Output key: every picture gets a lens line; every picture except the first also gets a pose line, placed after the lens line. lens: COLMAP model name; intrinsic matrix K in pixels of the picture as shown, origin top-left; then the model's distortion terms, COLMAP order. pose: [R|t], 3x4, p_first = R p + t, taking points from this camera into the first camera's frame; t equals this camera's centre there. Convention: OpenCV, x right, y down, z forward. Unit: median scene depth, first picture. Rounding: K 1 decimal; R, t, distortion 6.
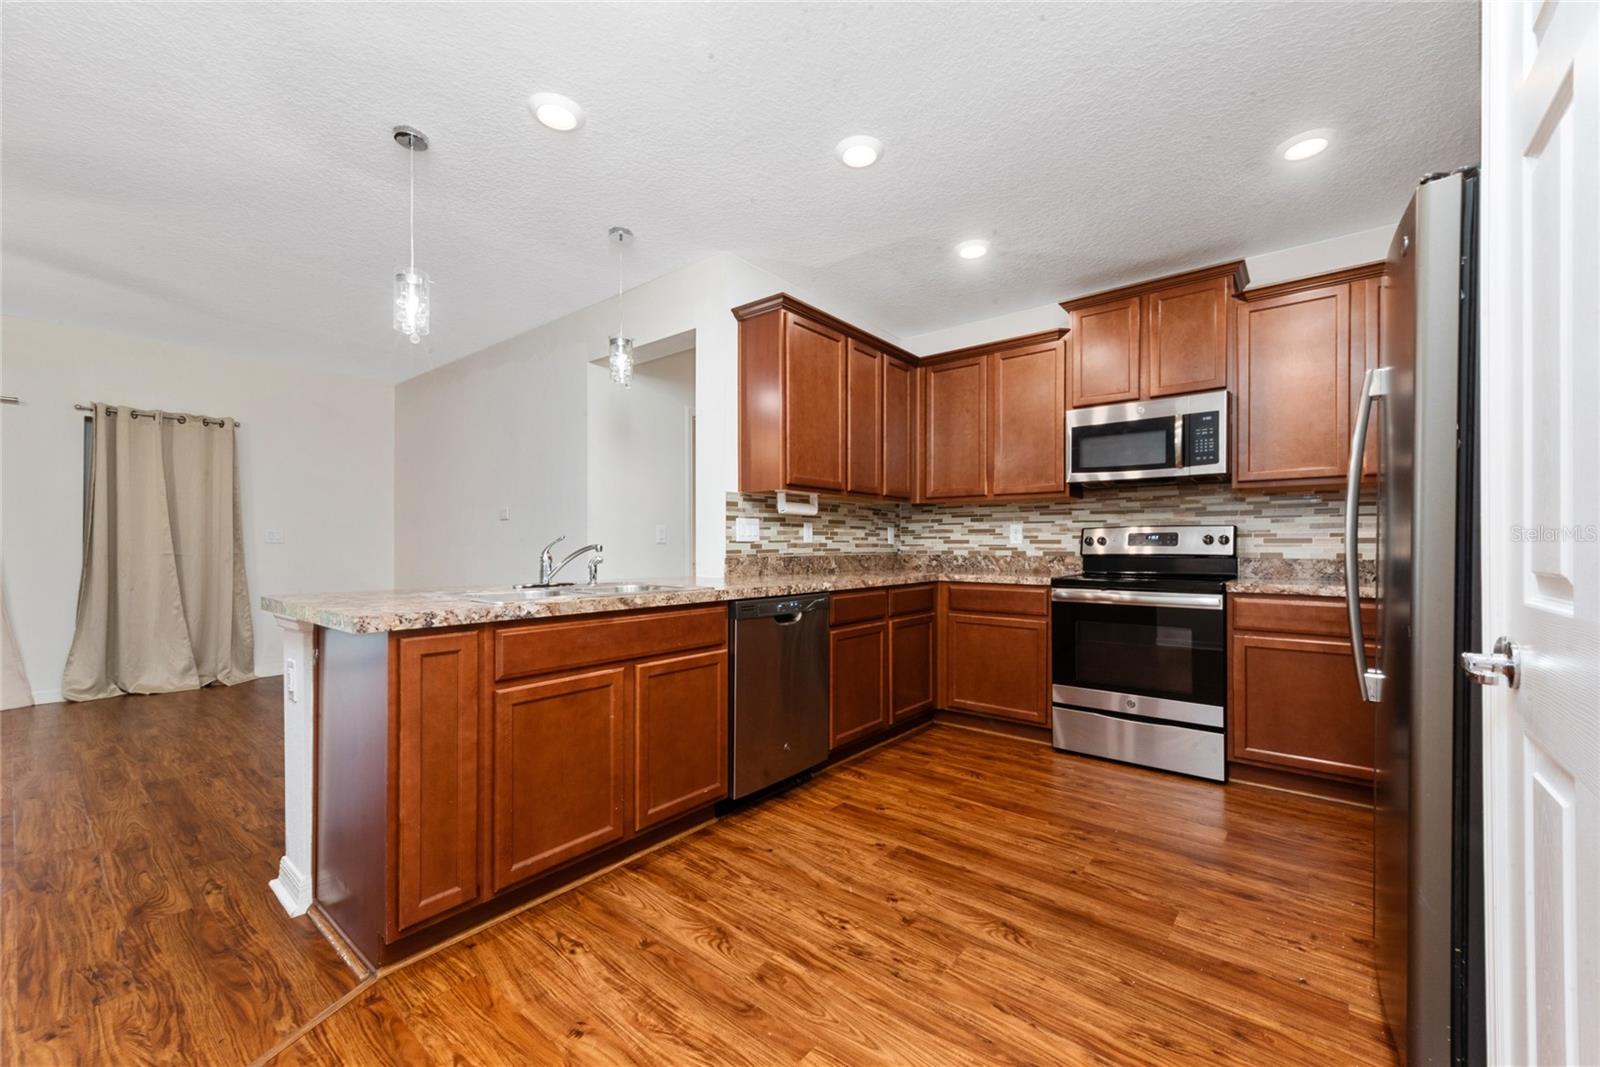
lens RADIAL K [[630.7, 0, 797.3], [0, 630.7, 543.7], [0, 0, 1]] dist [0.011723, -0.001549]
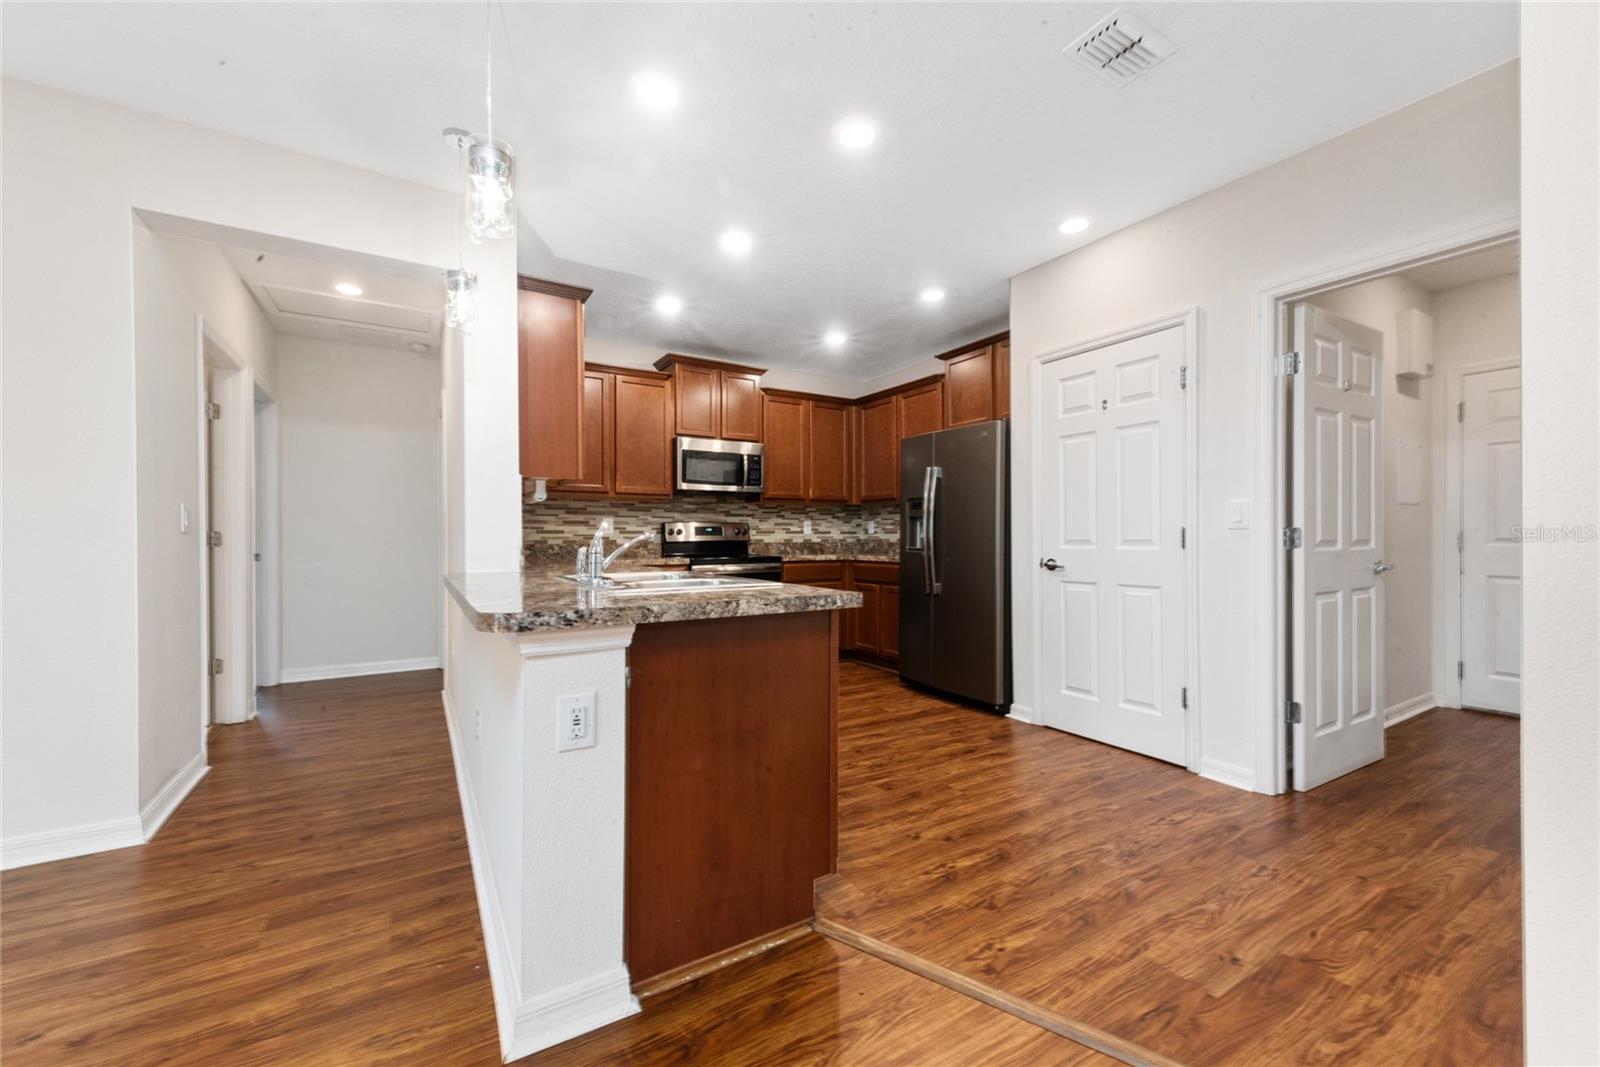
lens RADIAL K [[630.7, 0, 809.7], [0, 630.7, 539.7], [0, 0, 1]] dist [0.011723, -0.001549]
pose [[0.323077, -0.007072, 0.946346, -1.208383], [0.000125, 0.999972, 0.007430, 0.004018], [-0.946373, -0.002282, 0.323069, 0.461273]]
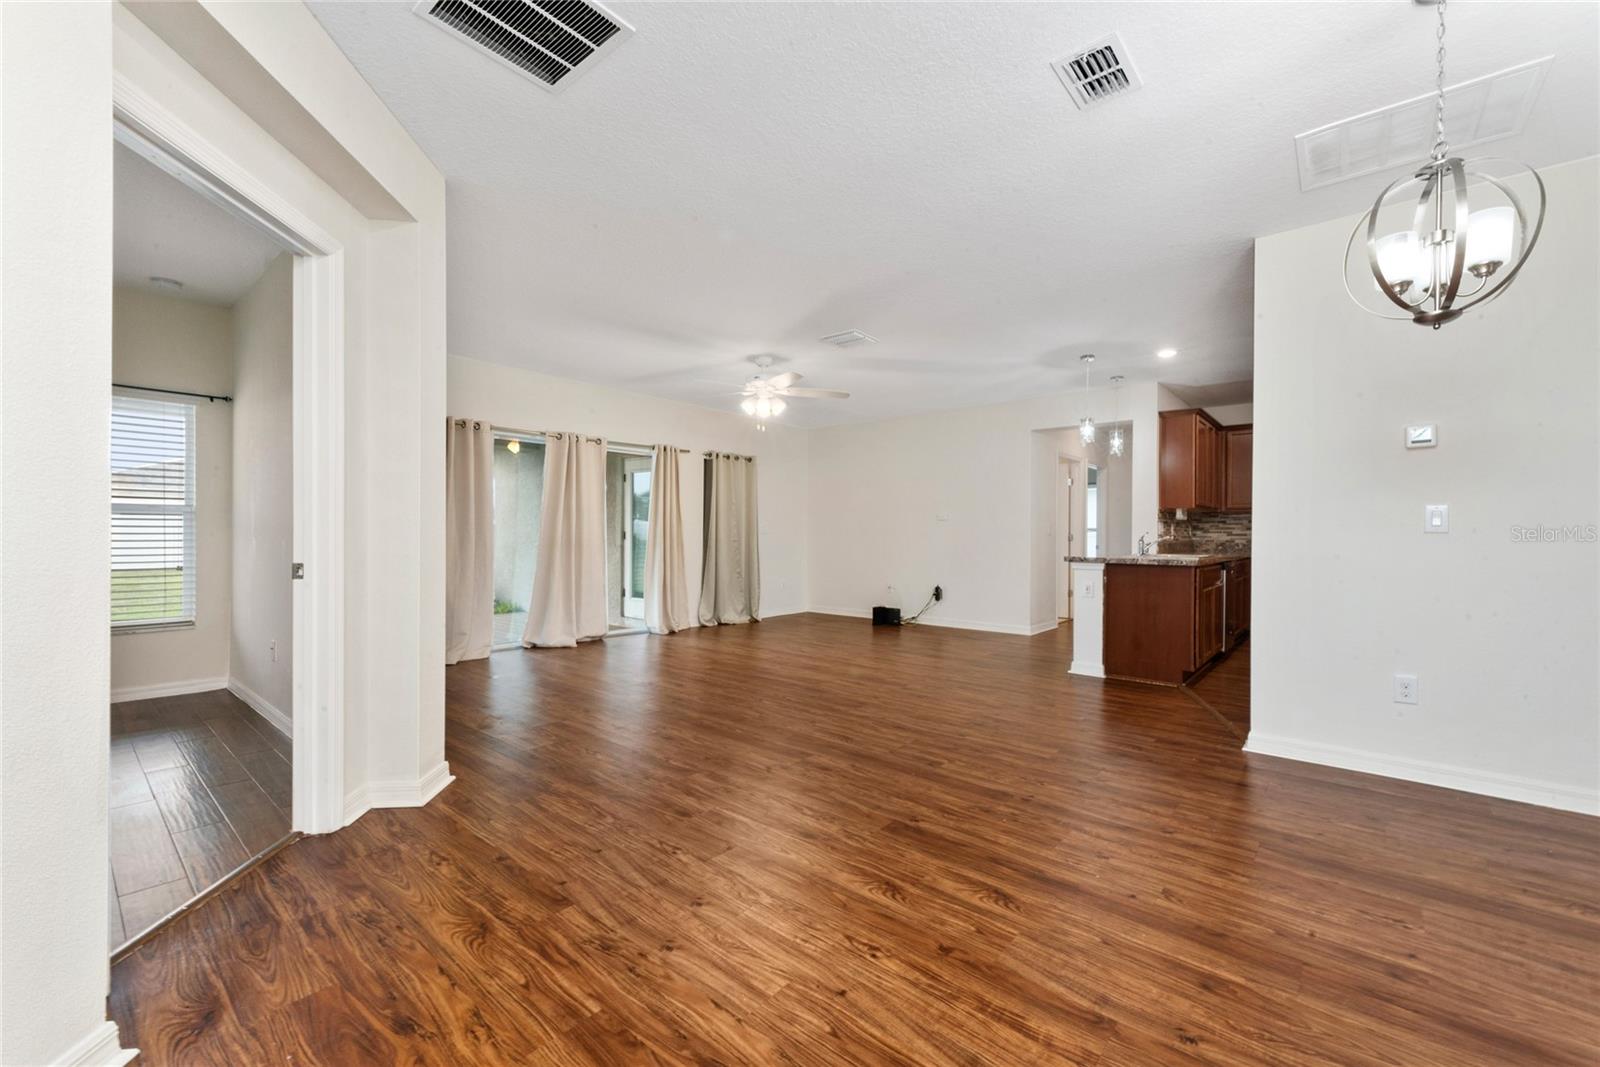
lens RADIAL K [[654.0, 0, 807.8], [0, 654.0, 545.4], [0, 0, 1]] dist [-0.001410, -0.000078]
pose [[0.999858, 0.002878, -0.016622, -1.631657], [-0.002573, 0.999828, 0.018343, -0.004905], [0.016672, -0.018297, 0.999694, -1.444353]]
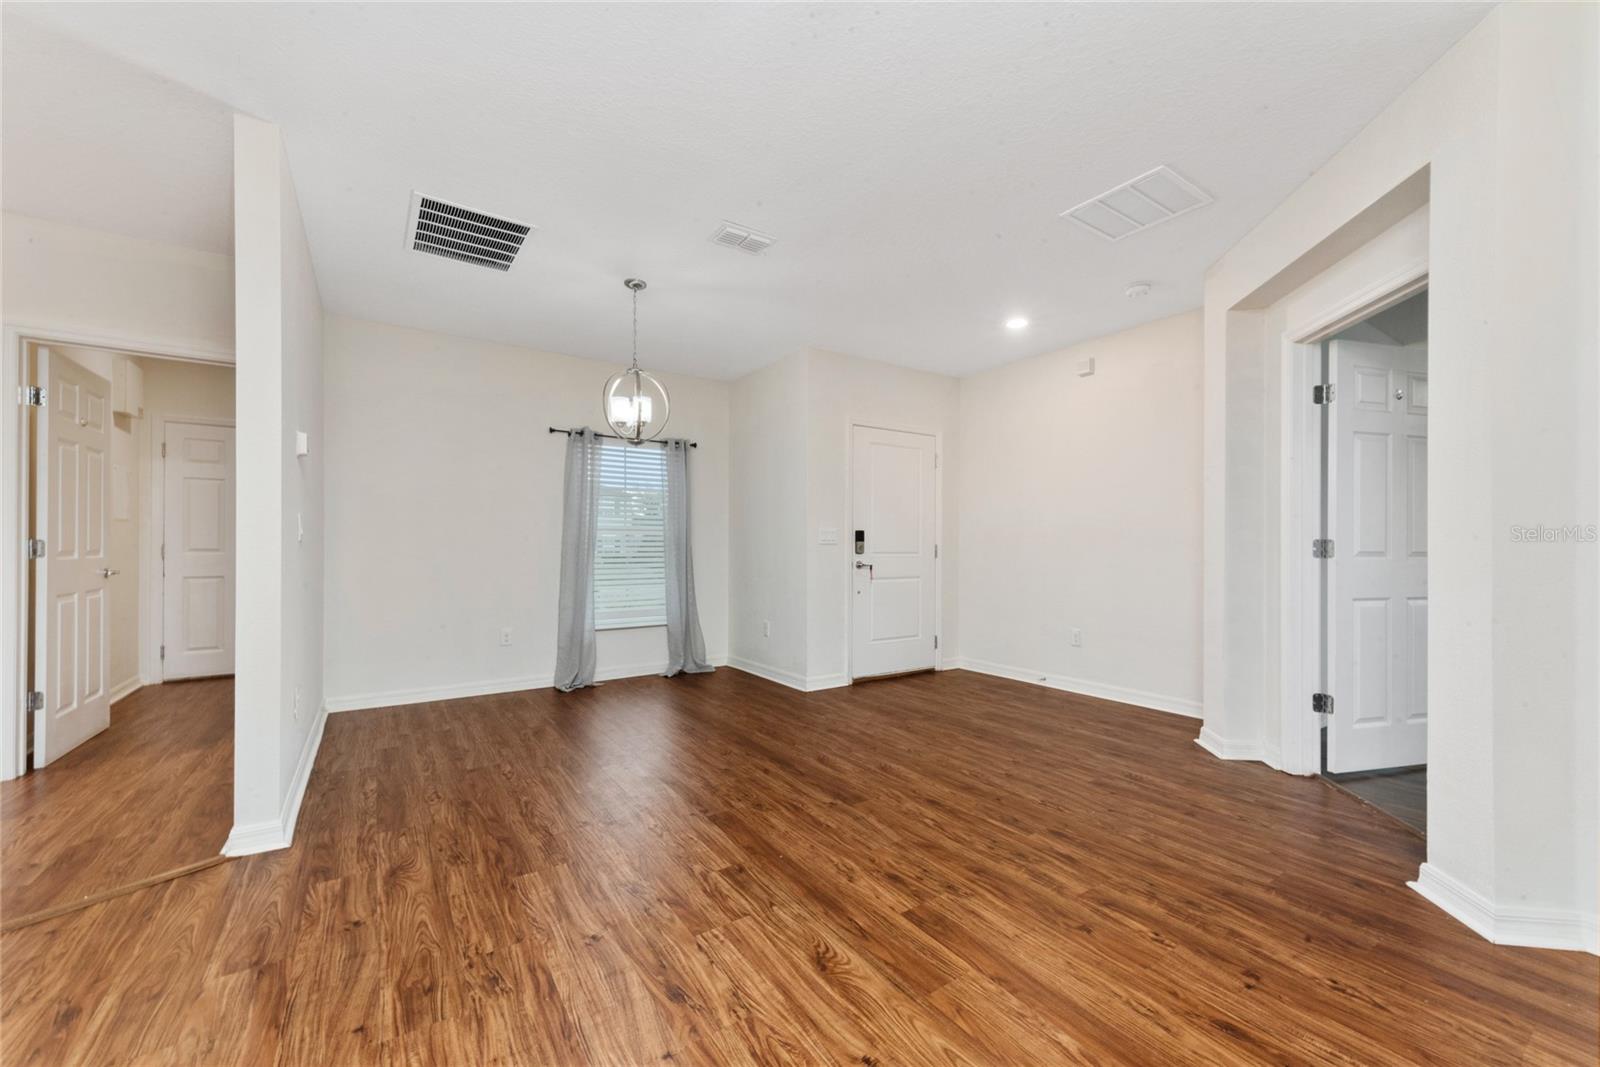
lens RADIAL K [[630.7, 0, 805.3], [0, 630.7, 545.3], [0, 0, 1]] dist [0.011723, -0.001549]
pose [[-0.958823, -0.004551, 0.283969, -1.755179], [-0.006404, 0.999964, -0.005597, -0.000430], [-0.283933, -0.007186, -0.958817, 0.830220]]
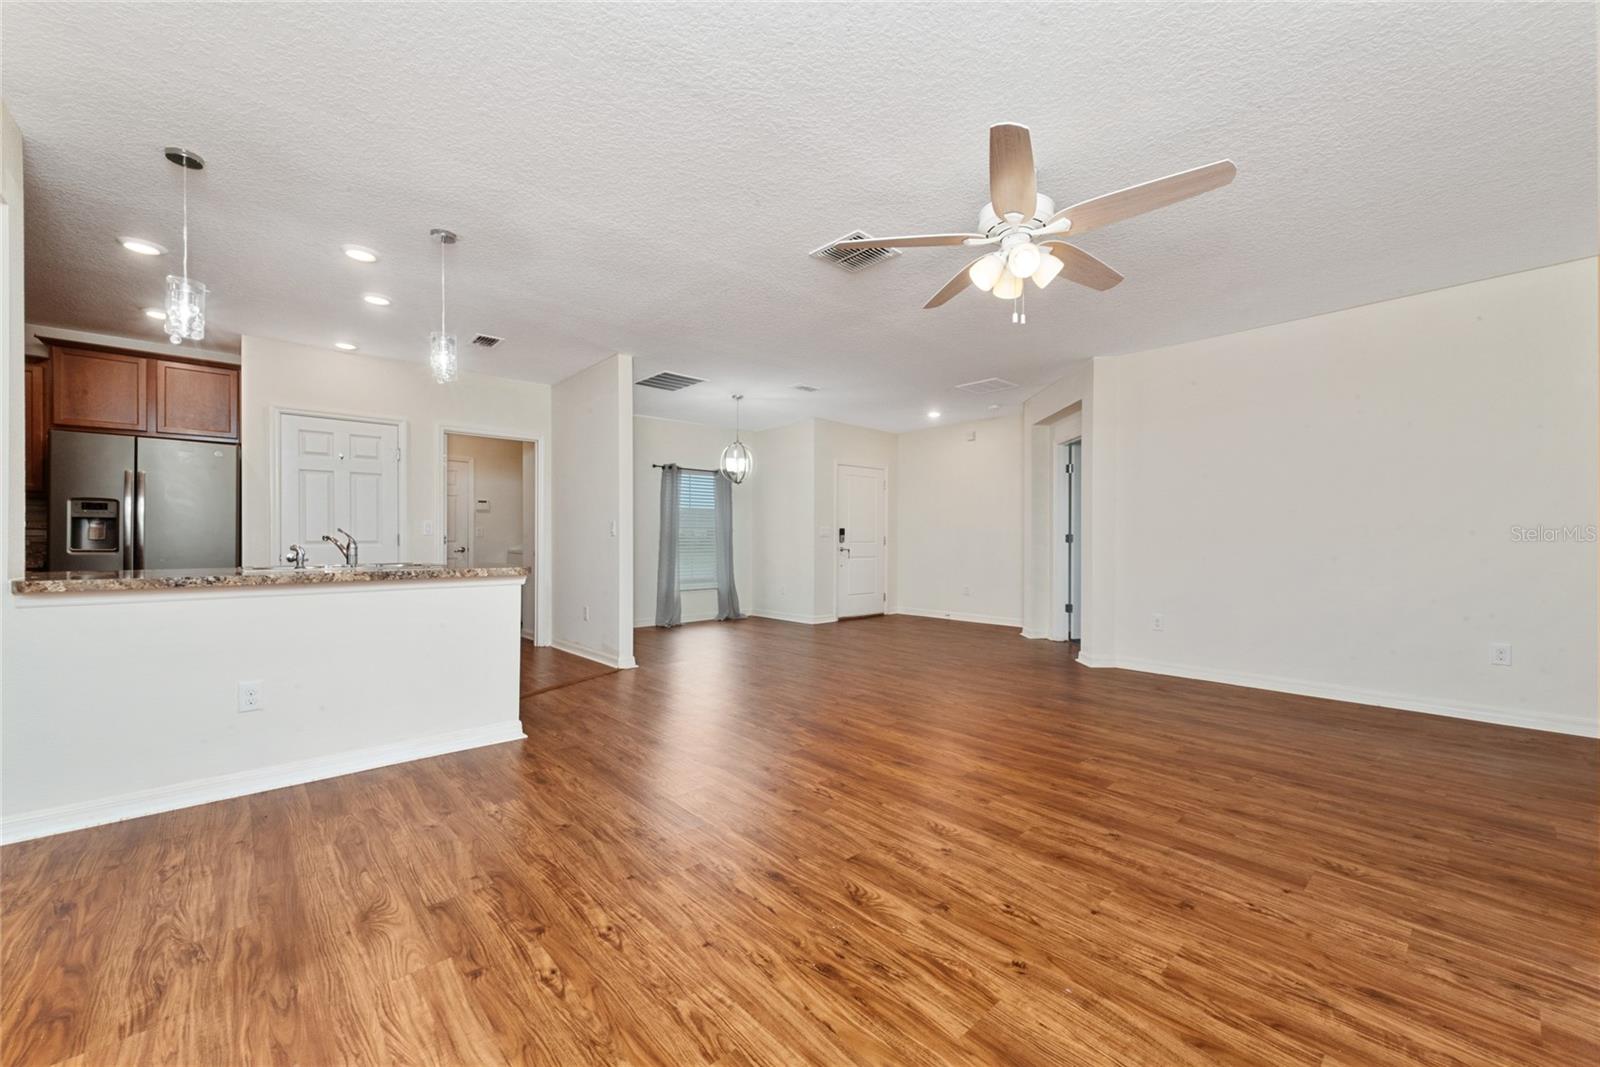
lens RADIAL K [[630.7, 0, 802.7], [0, 630.7, 538.9], [0, 0, 1]] dist [0.011723, -0.001549]
pose [[-0.988471, -0.004461, 0.151345, -1.638056], [-0.005100, 0.999980, -0.003835, 0.011190], [-0.151325, -0.004562, -0.988474, 2.331756]]
